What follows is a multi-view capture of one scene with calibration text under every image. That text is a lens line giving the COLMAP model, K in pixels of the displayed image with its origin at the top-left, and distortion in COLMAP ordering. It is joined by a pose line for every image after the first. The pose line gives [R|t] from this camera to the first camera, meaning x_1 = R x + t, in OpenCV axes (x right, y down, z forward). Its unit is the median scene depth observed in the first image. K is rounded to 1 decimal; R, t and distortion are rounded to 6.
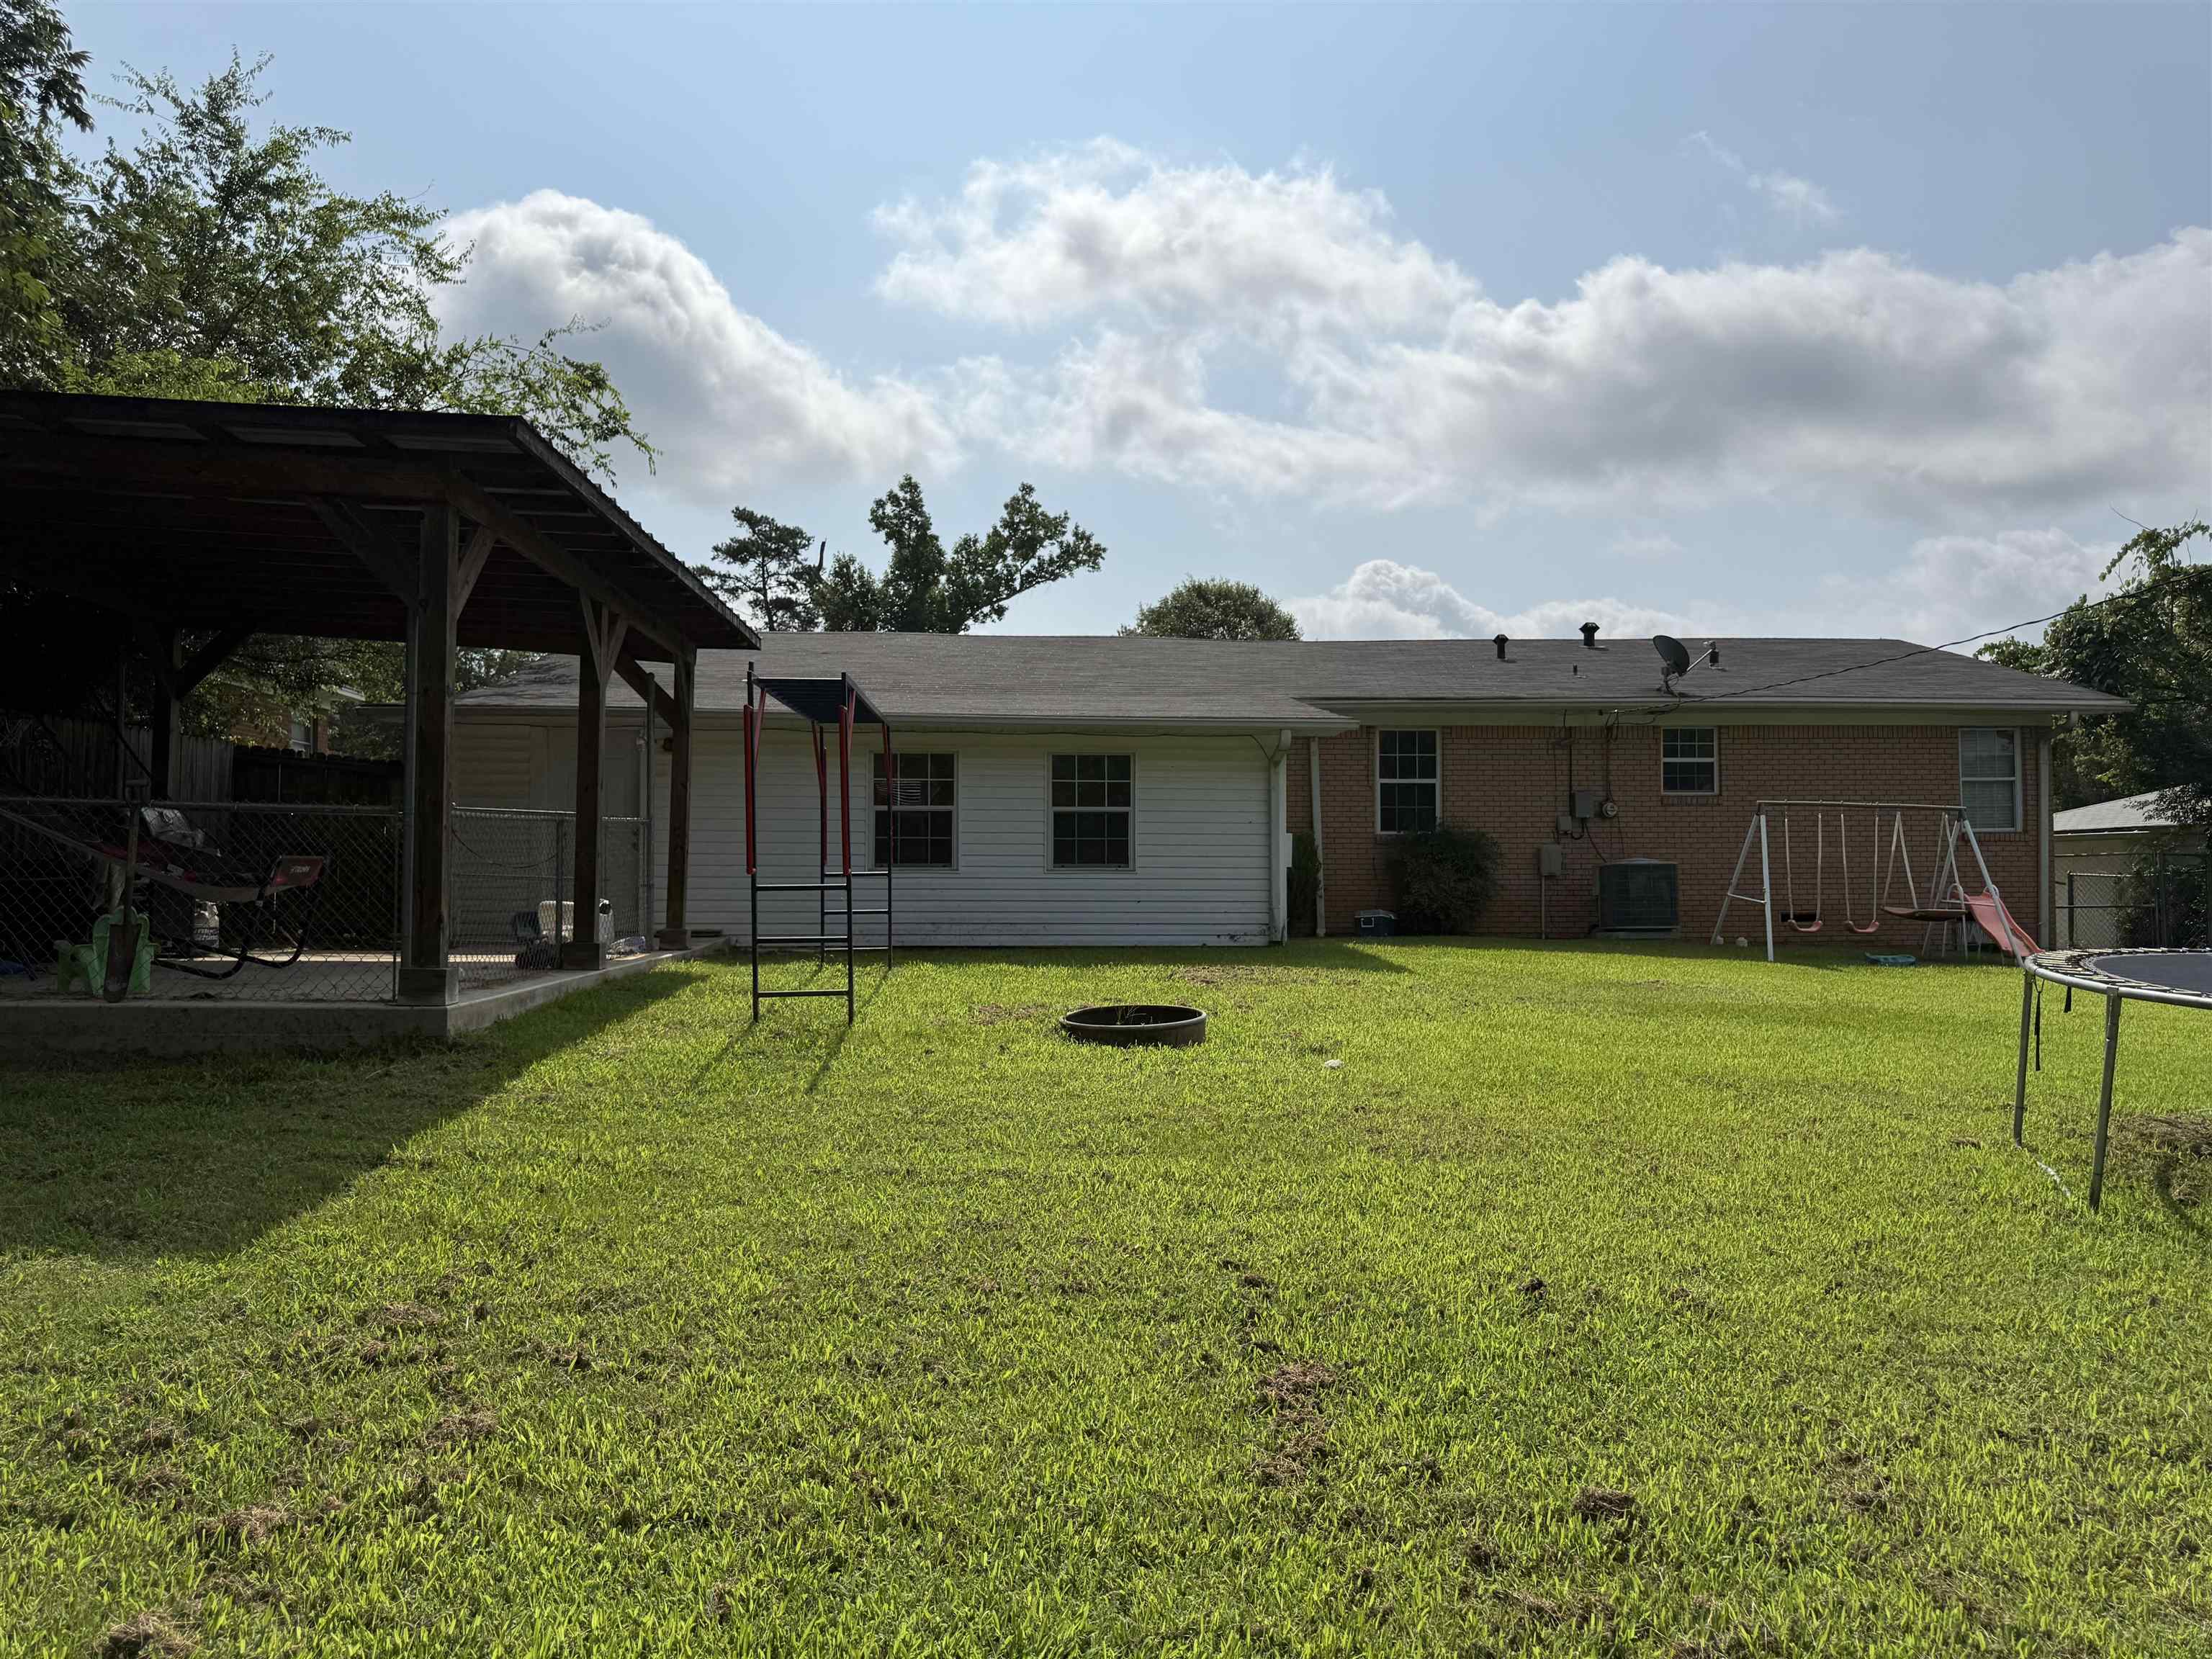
lens RADIAL K [[1561.7, 0, 1107.6], [0, 1561.7, 810.7], [0, 0, 1]] dist [0.075288, -0.088144]
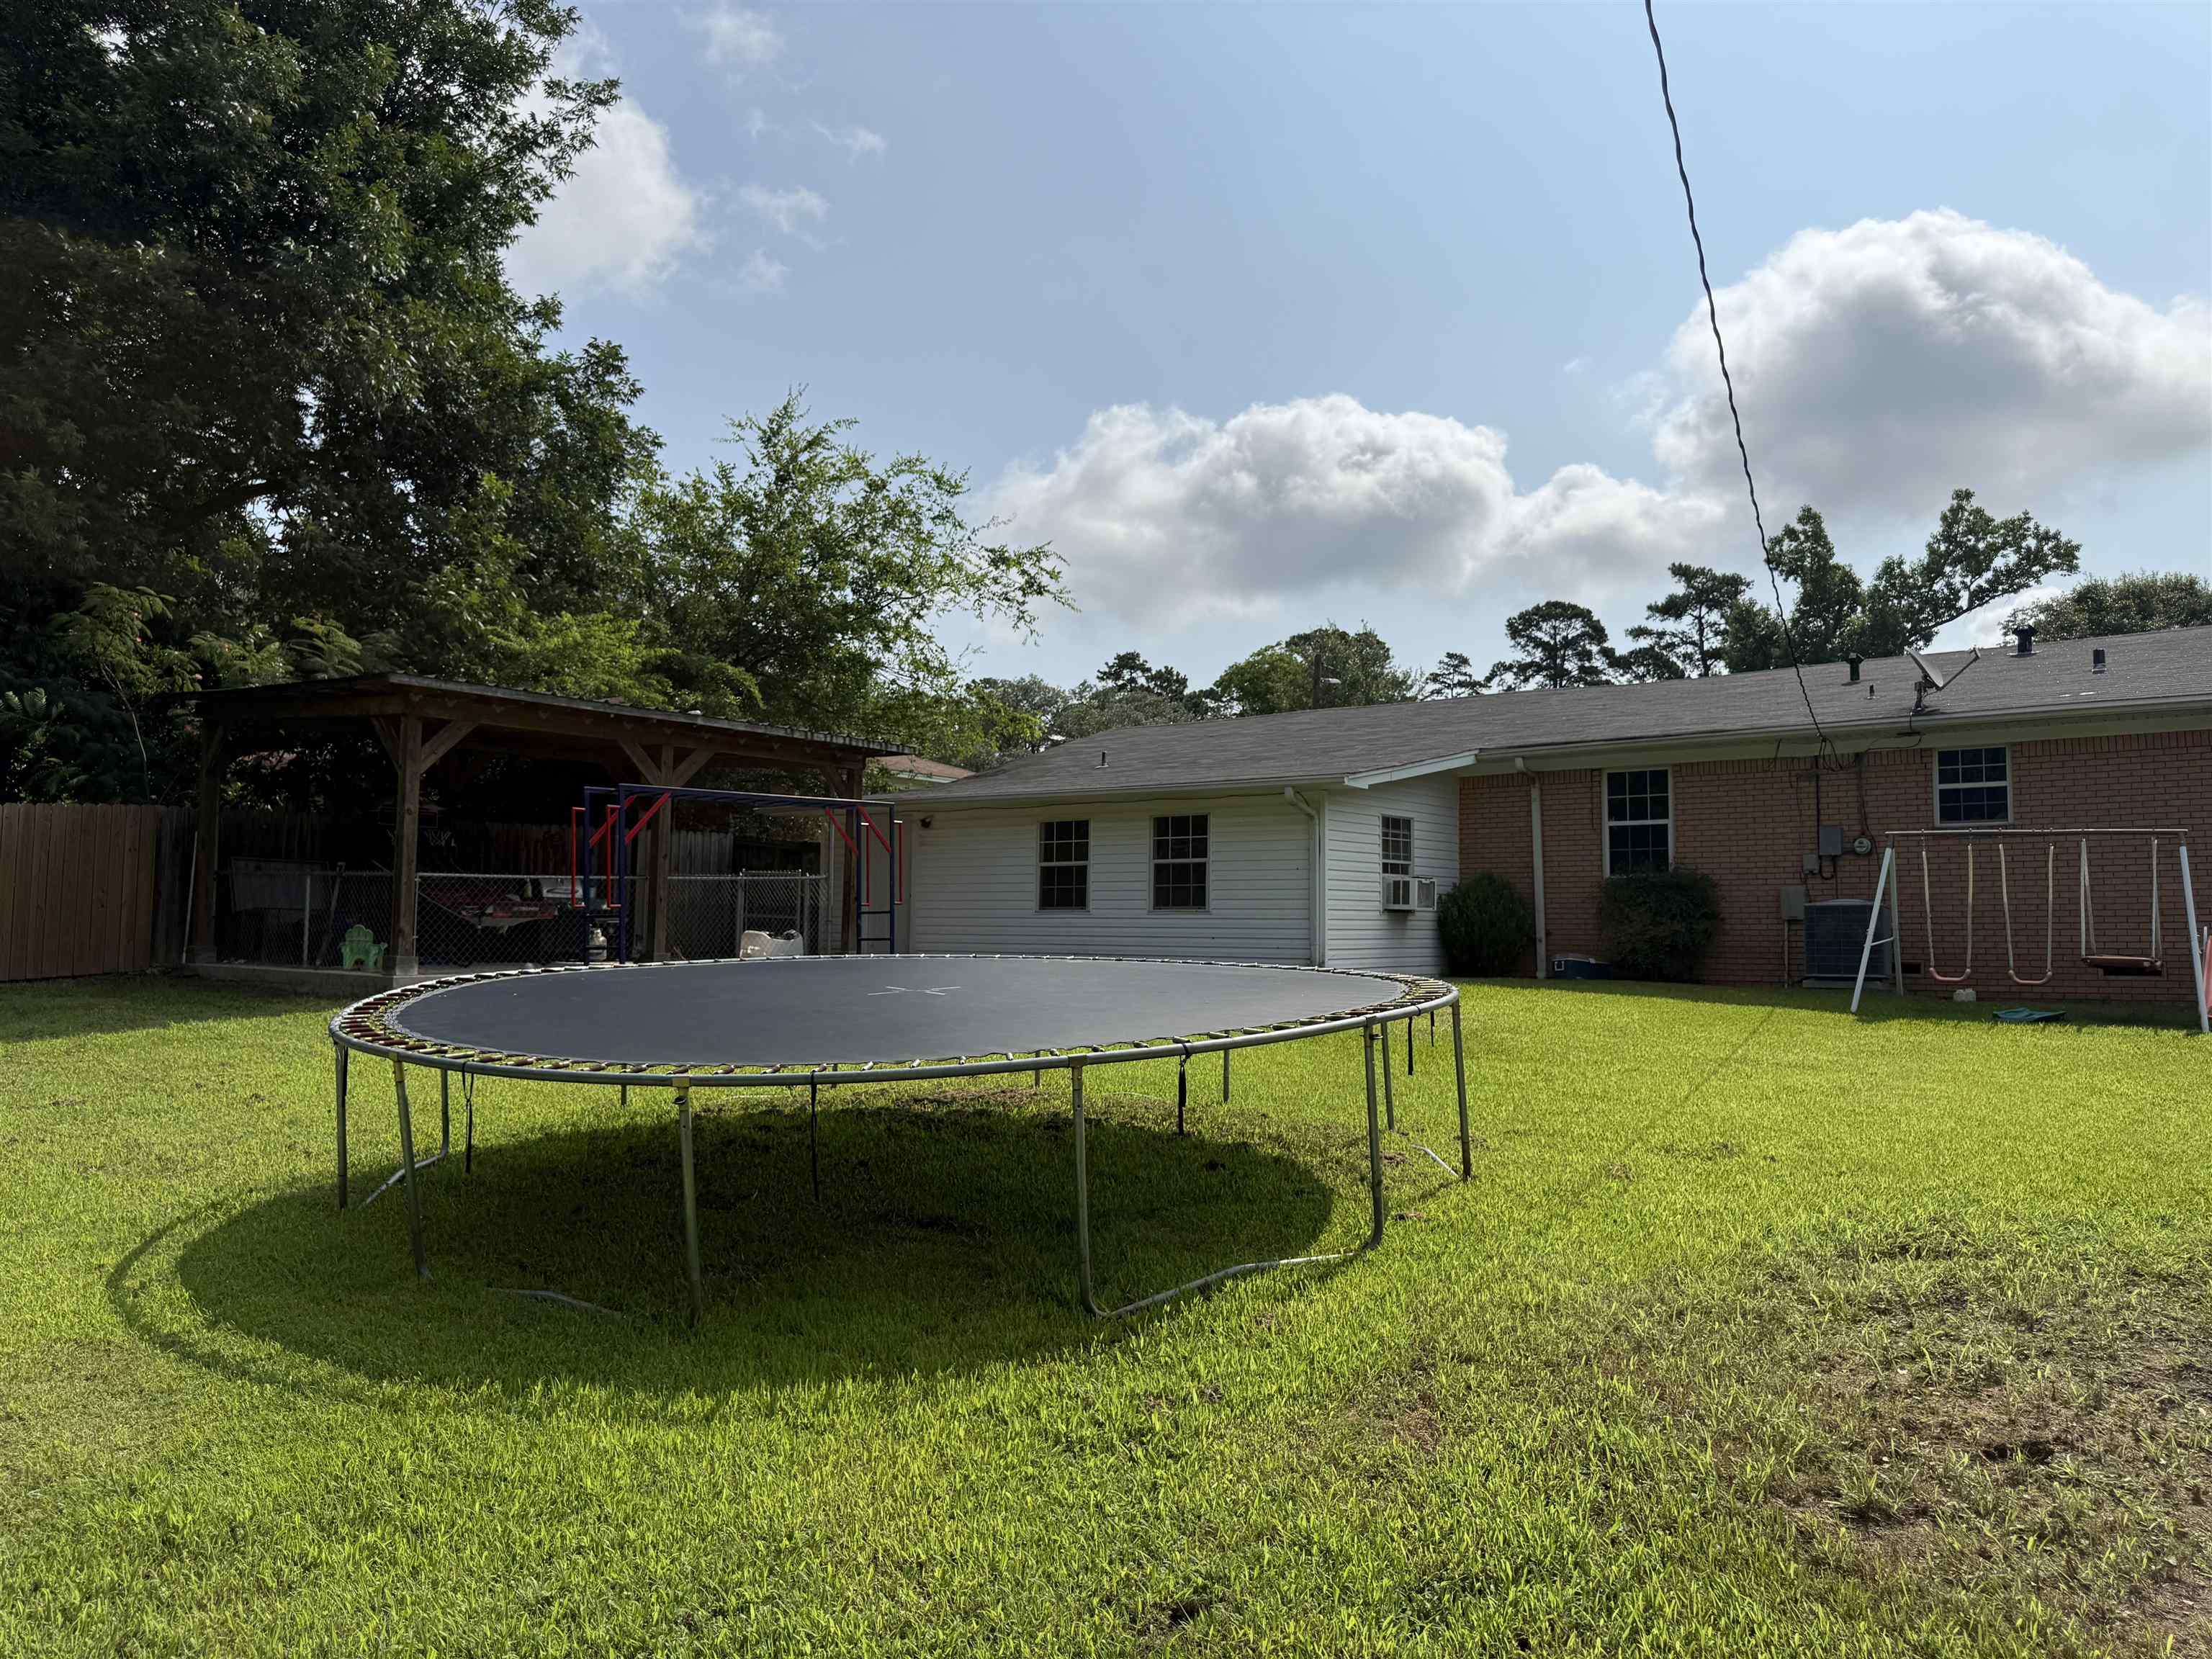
lens RADIAL K [[1561.7, 0, 1114.6], [0, 1561.7, 832.3], [0, 0, 1]] dist [0.075288, -0.088144]
pose [[0.755554, -0.037948, -0.653986, 0.578136], [0.021893, 0.999226, -0.032687, 0.011749], [0.654720, 0.010380, 0.755800, 0.043357]]
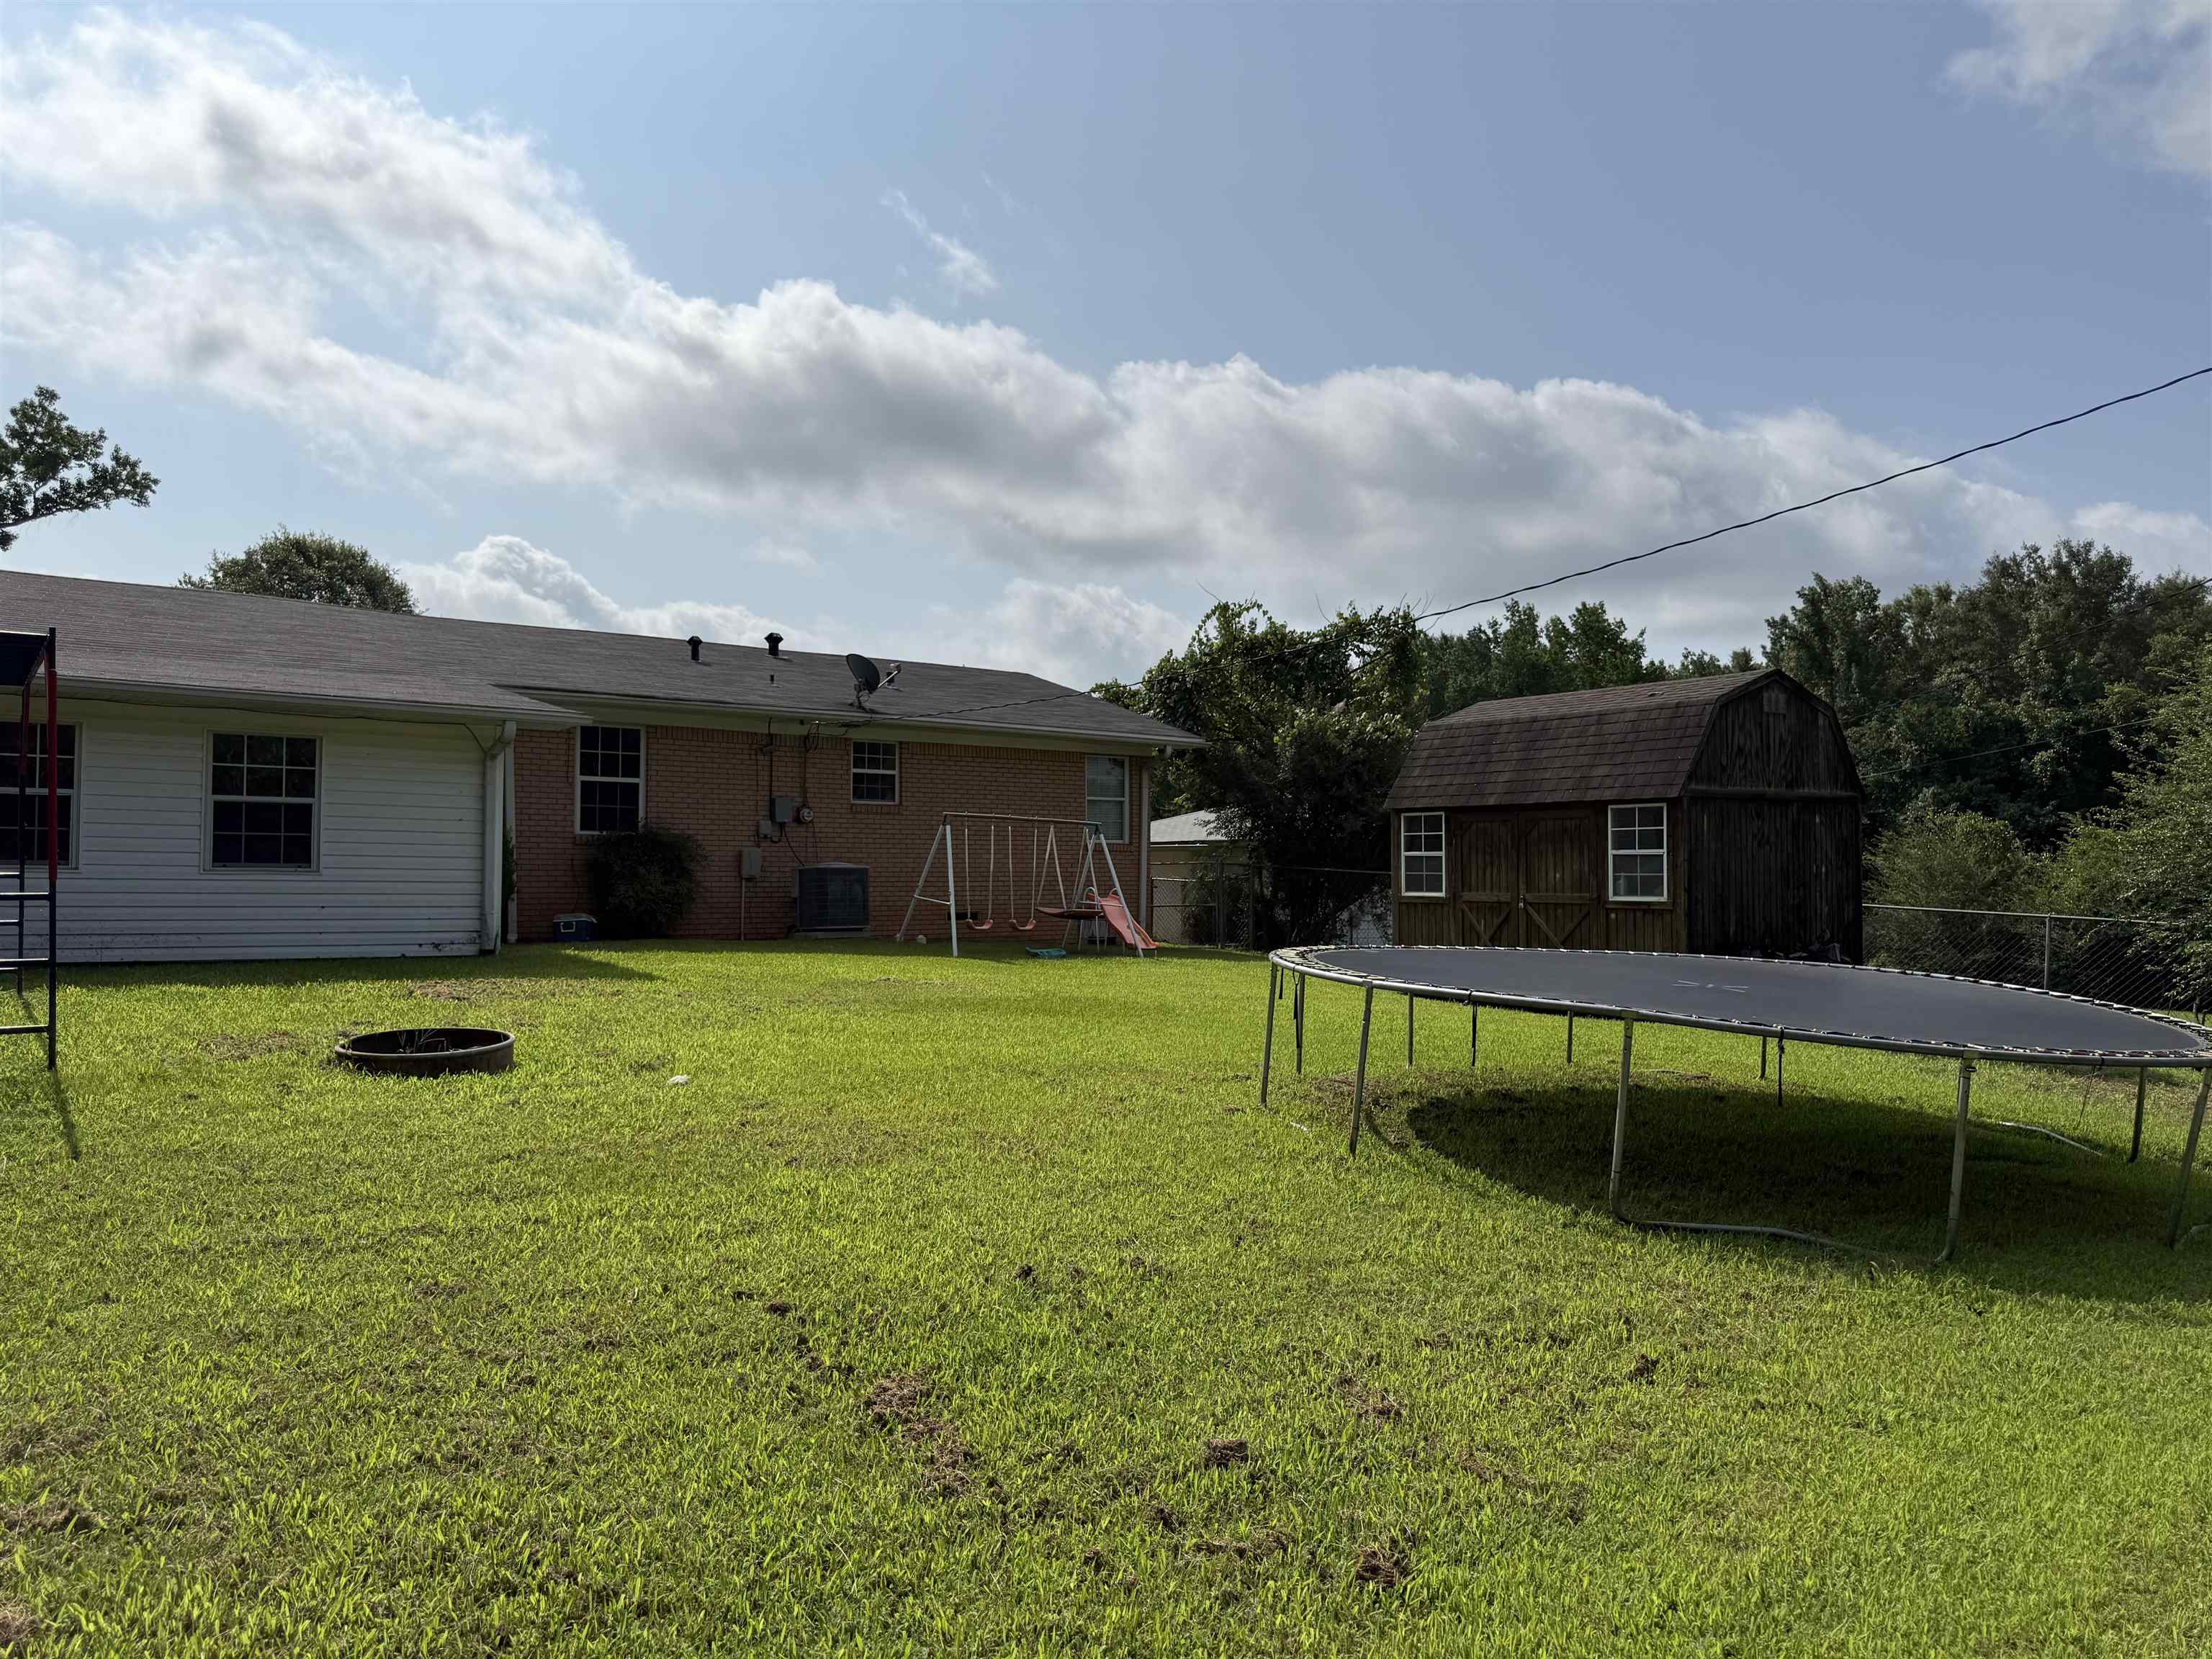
lens RADIAL K [[1561.7, 0, 1099.6], [0, 1561.7, 836.5], [0, 0, 1]] dist [0.075288, -0.088144]
pose [[0.848915, 0.021905, 0.528076, -0.062402], [-0.032063, 0.999435, 0.010086, -0.003270], [-0.527557, -0.025494, 0.849137, 0.013291]]
